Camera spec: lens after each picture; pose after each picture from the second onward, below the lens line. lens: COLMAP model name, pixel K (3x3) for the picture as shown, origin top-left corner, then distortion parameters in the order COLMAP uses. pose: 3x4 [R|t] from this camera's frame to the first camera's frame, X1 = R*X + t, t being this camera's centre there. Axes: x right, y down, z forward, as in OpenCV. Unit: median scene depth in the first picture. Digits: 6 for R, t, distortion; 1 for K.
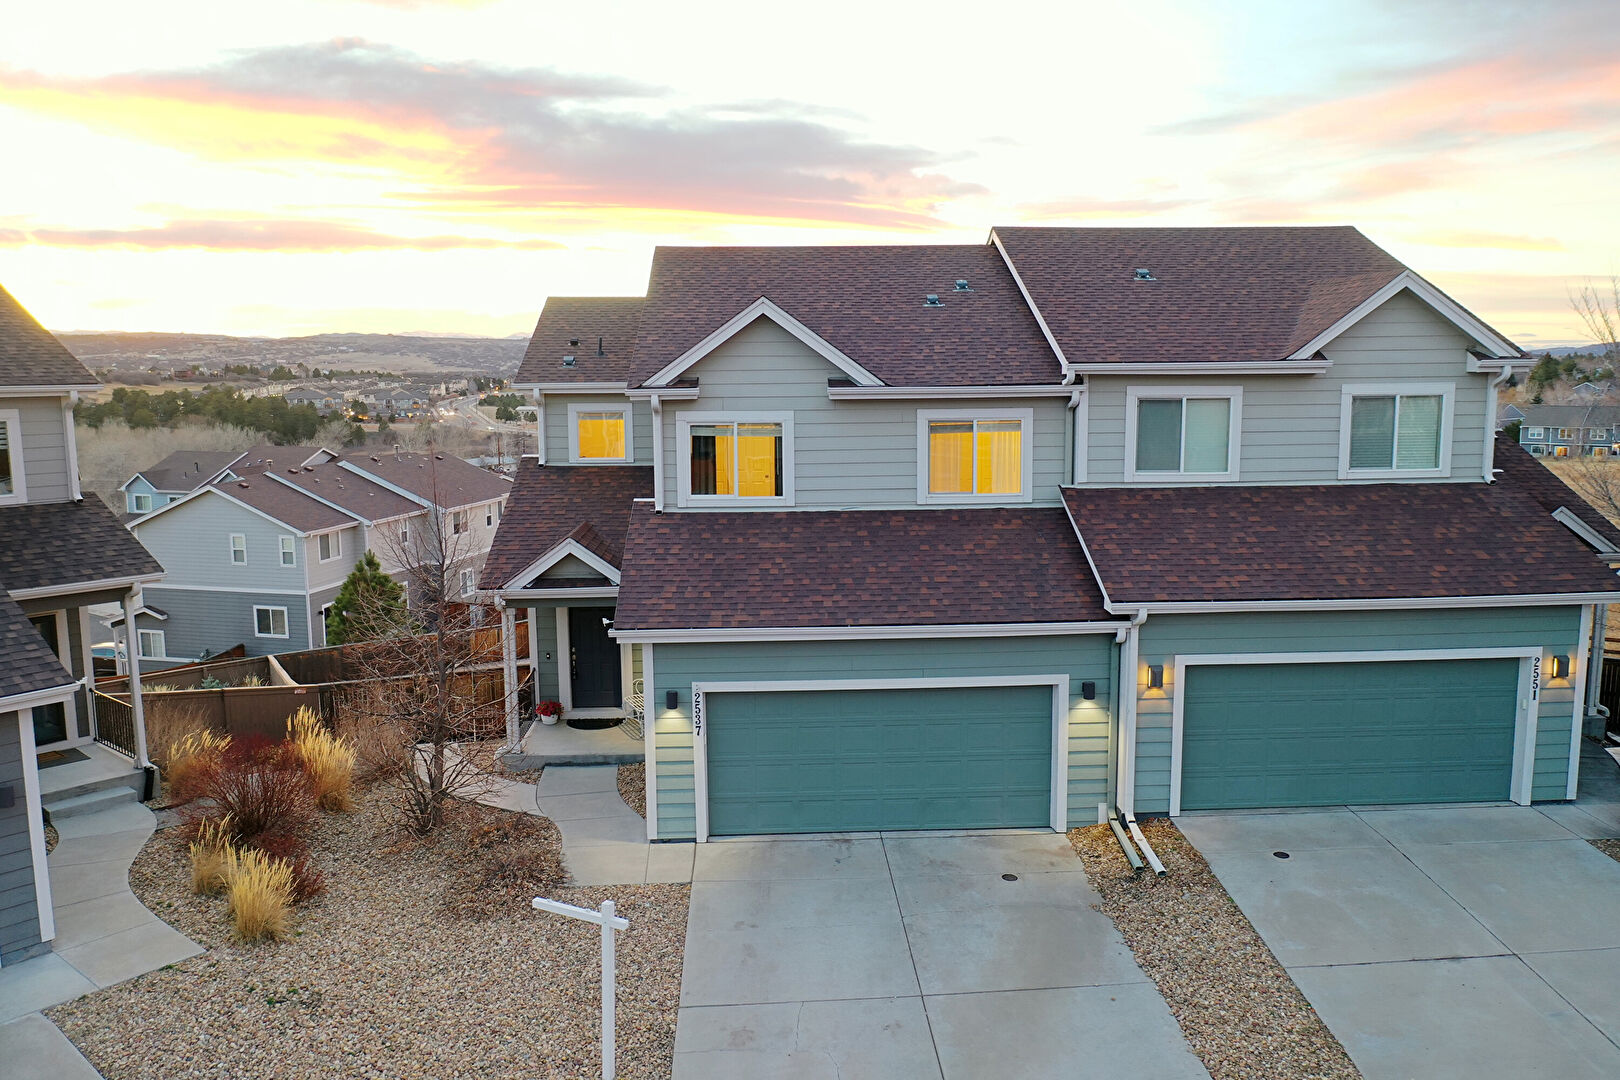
lens RADIAL K [[1266.4, 0, 812.1], [0, 1266.4, 513.1], [0, 0, 1]] dist [-0.024556, -0.002162]
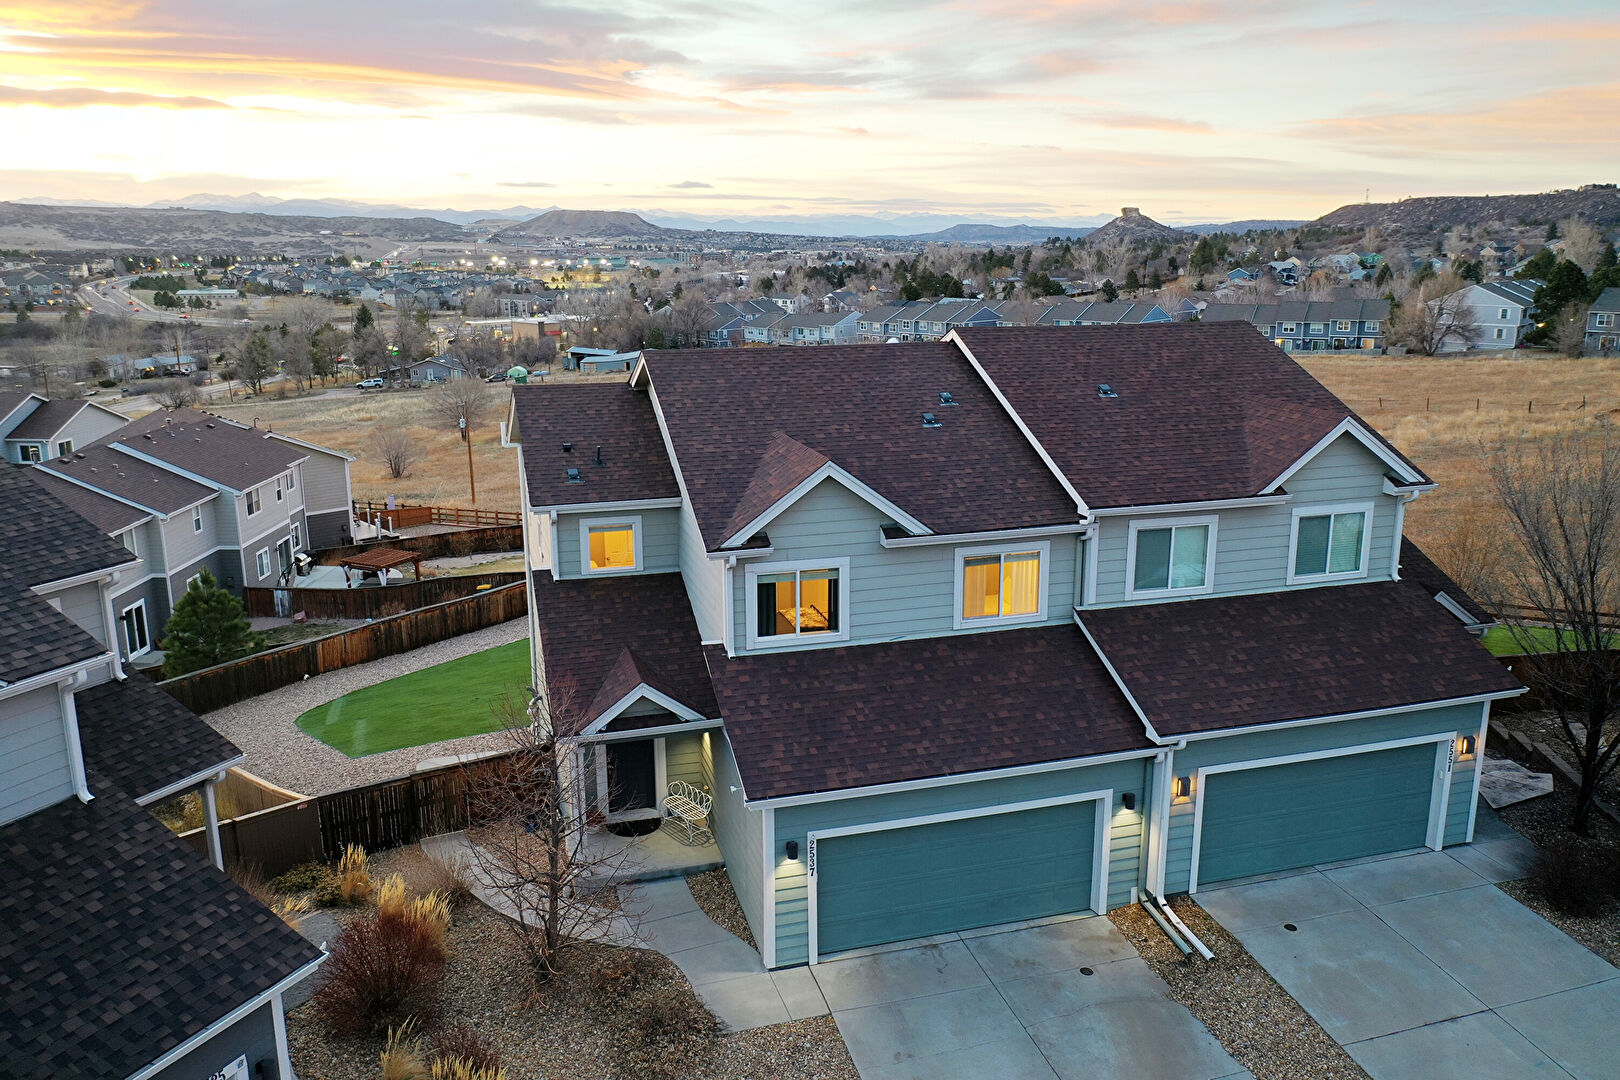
lens RADIAL K [[1254.7, 0, 829.7], [0, 1254.7, 521.9], [0, 0, 1]] dist [-0.018404, -0.014434]
pose [[0.970809, -0.048642, 0.234872, -0.310486], [0.025585, 0.994634, 0.100239, -0.239663], [-0.238487, -0.091304, 0.966844, -0.046727]]
